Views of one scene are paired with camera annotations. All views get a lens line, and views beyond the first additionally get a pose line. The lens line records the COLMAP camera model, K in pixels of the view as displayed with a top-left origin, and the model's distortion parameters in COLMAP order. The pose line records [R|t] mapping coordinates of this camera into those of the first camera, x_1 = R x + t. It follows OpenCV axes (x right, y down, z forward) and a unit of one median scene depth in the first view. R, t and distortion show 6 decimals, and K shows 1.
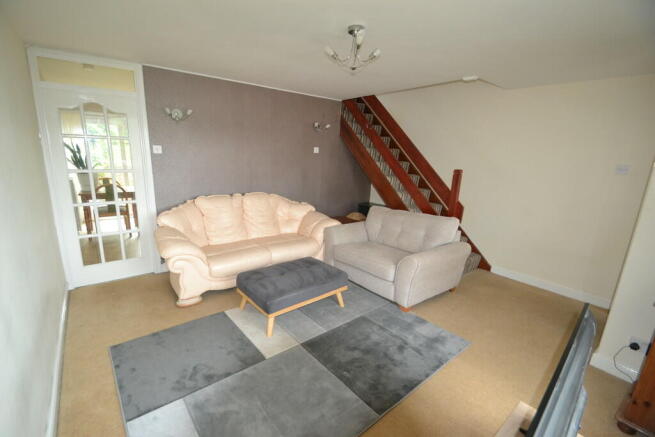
lens RADIAL K [[288.0, 0, 325.7], [0, 288.0, 214.9], [0, 0, 1]] dist [-0.000287, -0.006266]
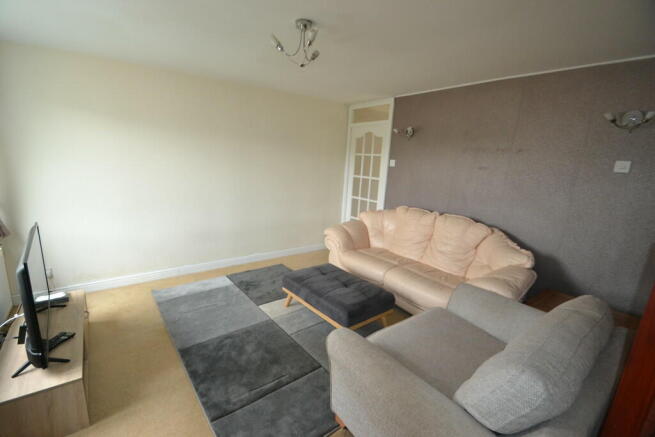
lens RADIAL K [[288.0, 0, 324.9], [0, 288.0, 222.3], [0, 0, 1]] dist [-0.000287, -0.006266]
pose [[-0.019069, 0.199320, -0.979749, 0.695733], [-0.234749, 0.951641, 0.198171, -0.162624], [0.971869, 0.233774, 0.028643, 0.742281]]
